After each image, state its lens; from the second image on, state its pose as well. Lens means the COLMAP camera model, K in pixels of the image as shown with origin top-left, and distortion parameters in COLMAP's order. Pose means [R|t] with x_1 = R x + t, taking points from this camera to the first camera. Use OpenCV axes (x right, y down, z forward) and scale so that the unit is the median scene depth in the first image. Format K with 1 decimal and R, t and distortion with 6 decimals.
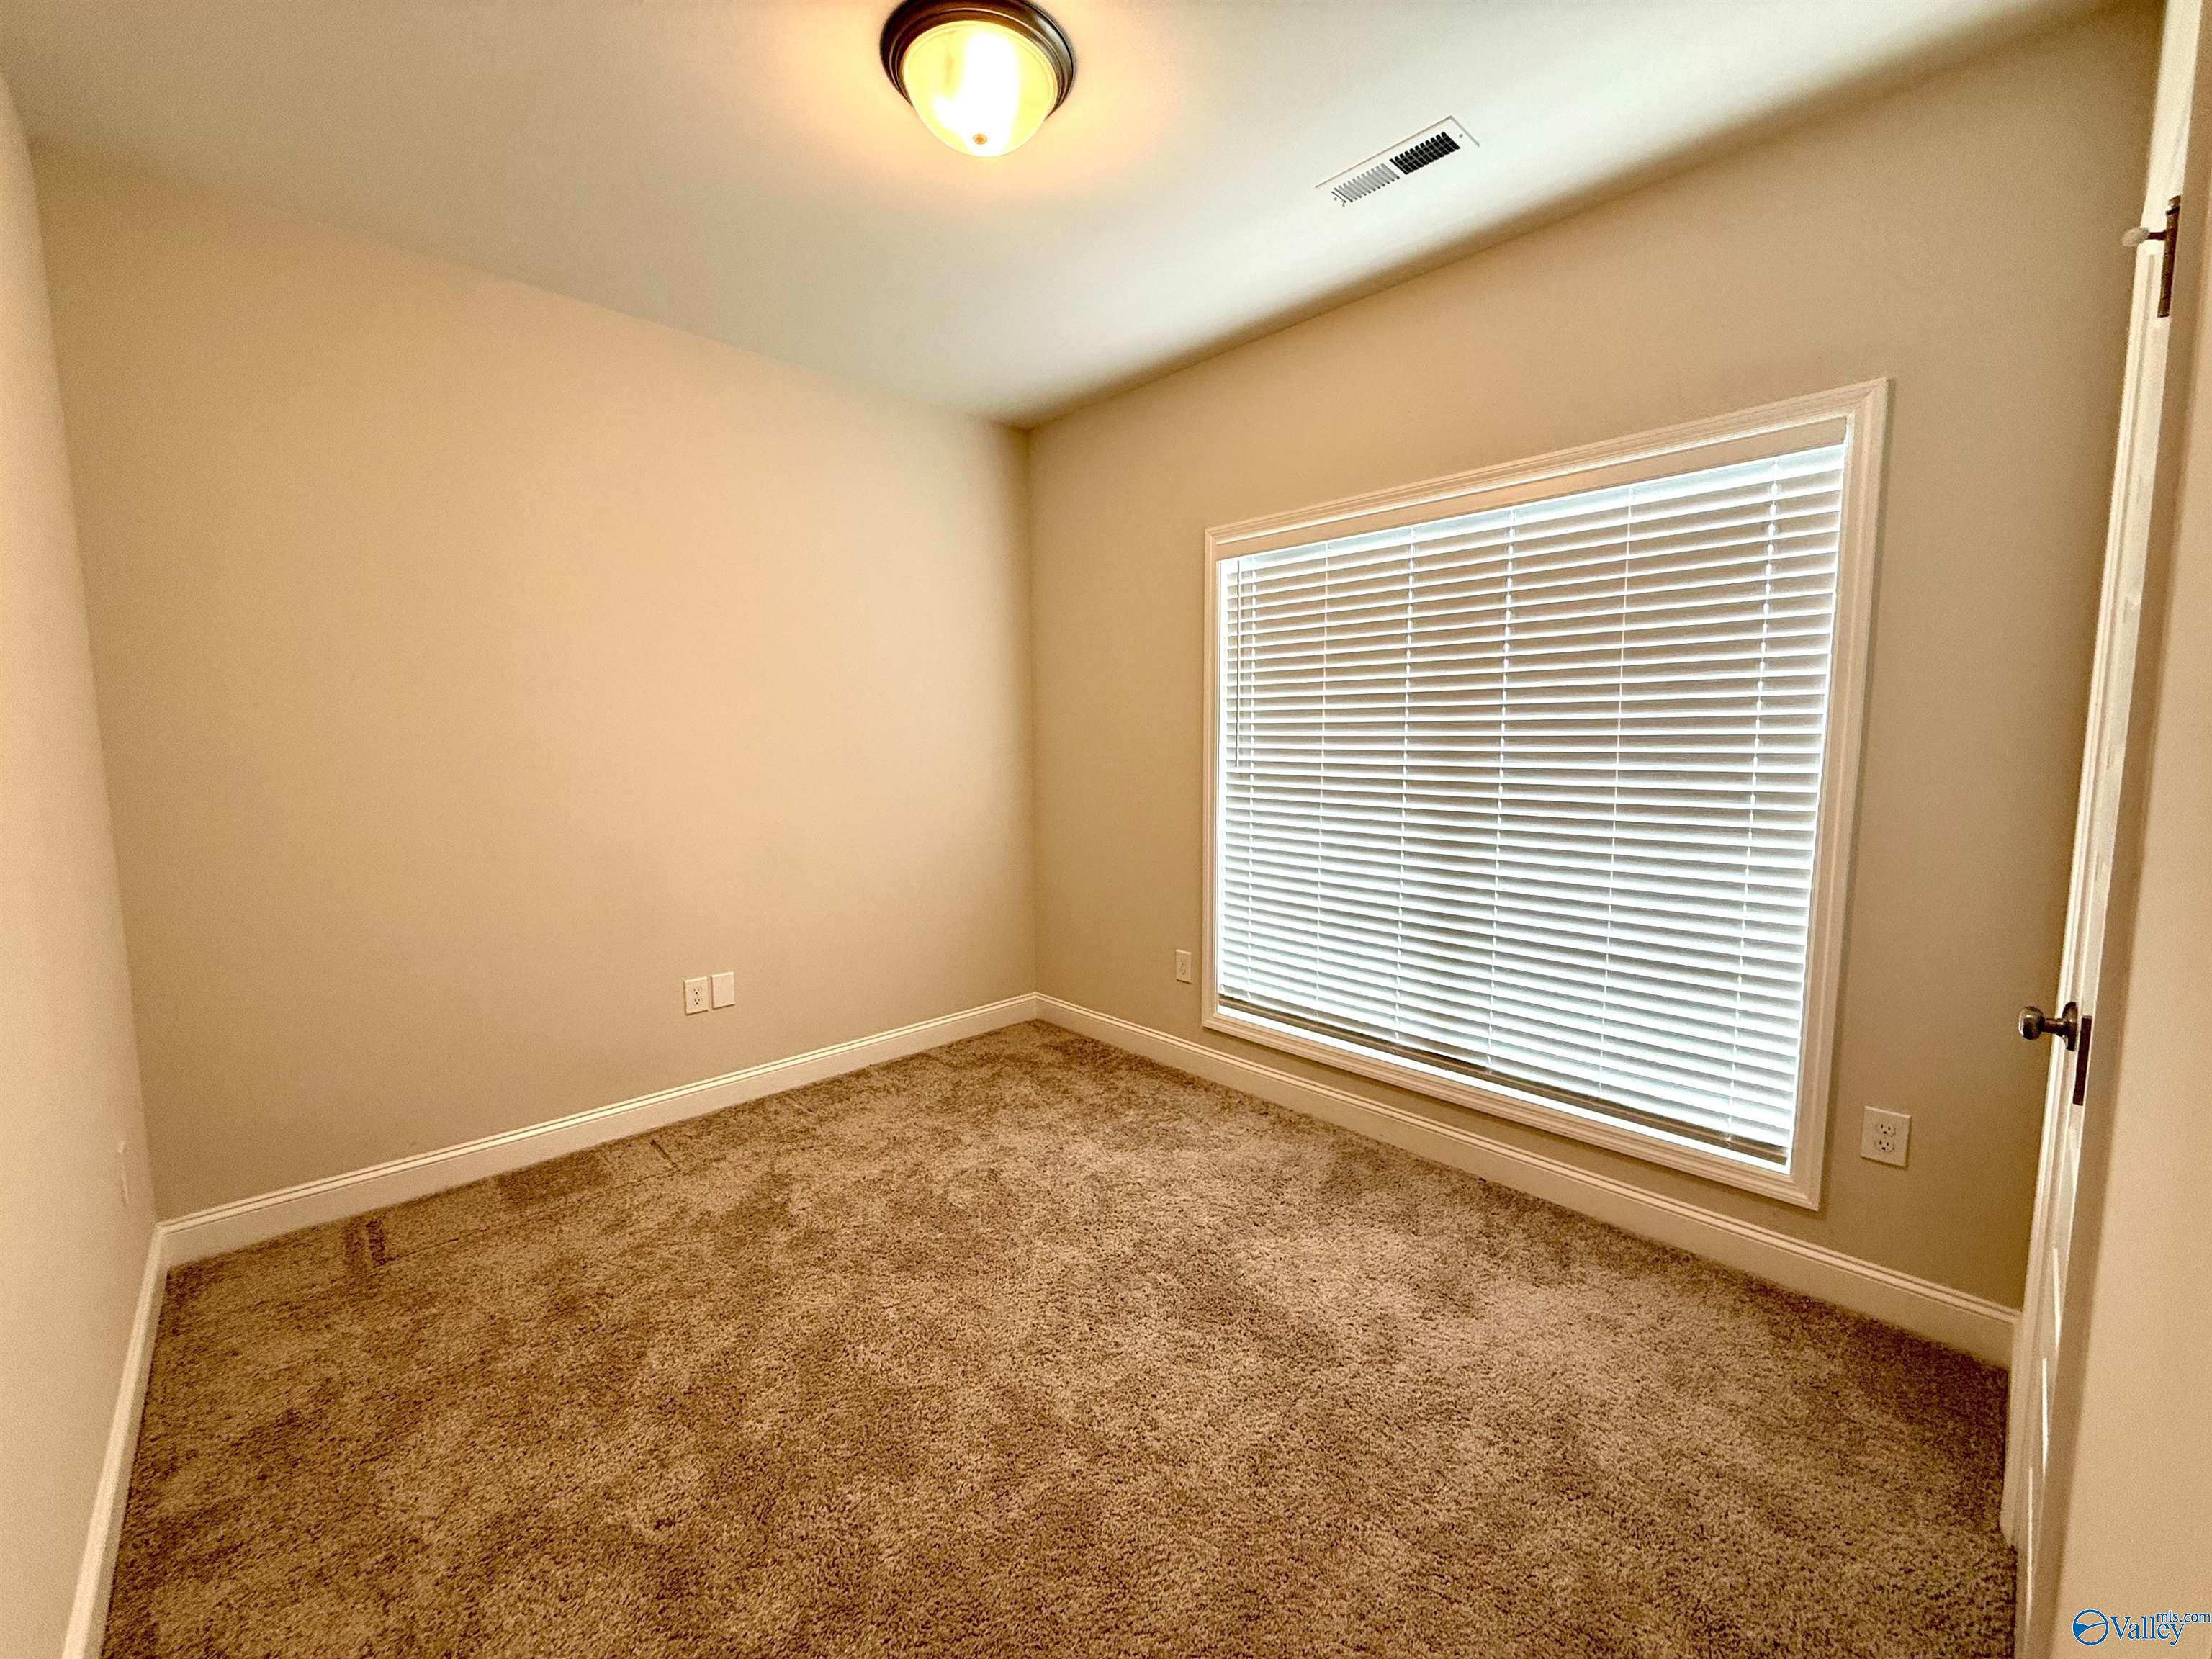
lens RADIAL K [[883.3, 0, 1100.9], [0, 883.3, 826.8], [0, 0, 1]] dist [0.001460, -0.000489]
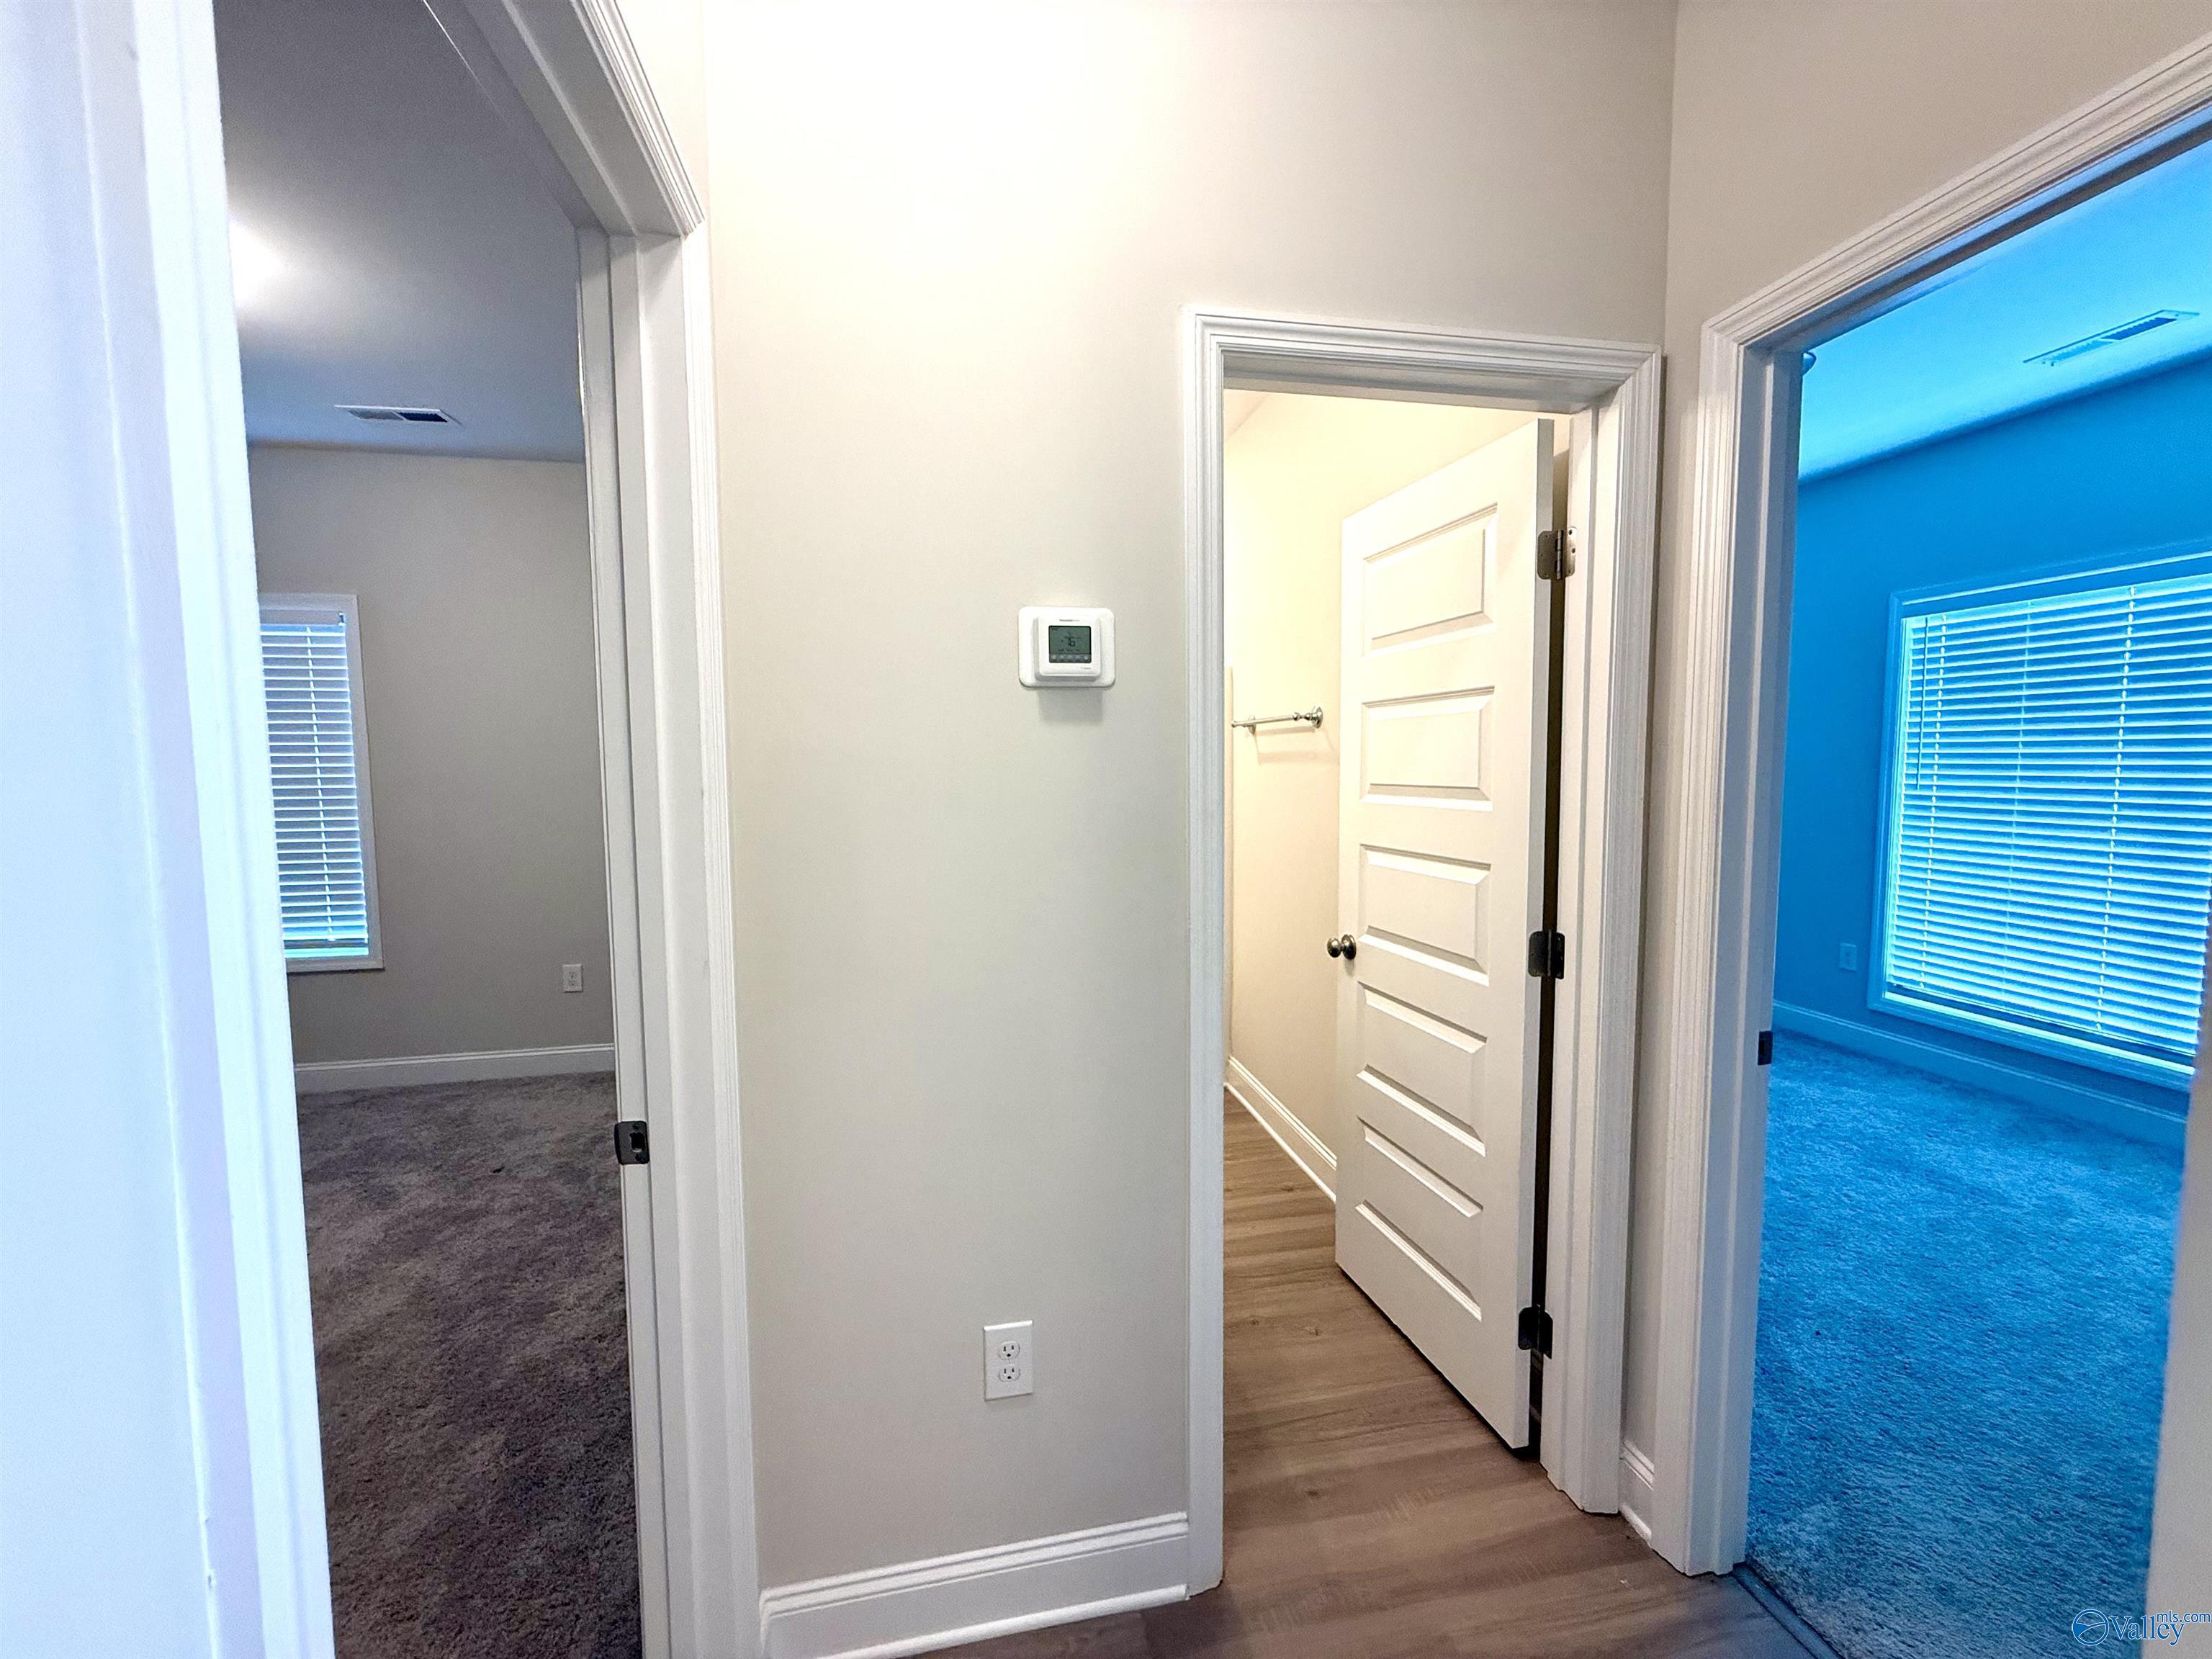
lens RADIAL K [[883.3, 0, 1100.9], [0, 883.3, 826.8], [0, 0, 1]] dist [0.001460, -0.000489]
pose [[0.843040, 0.036966, -0.536580, -0.134901], [-0.049069, 0.998761, -0.008288, 0.046566], [0.535608, 0.033317, 0.843809, -0.606475]]
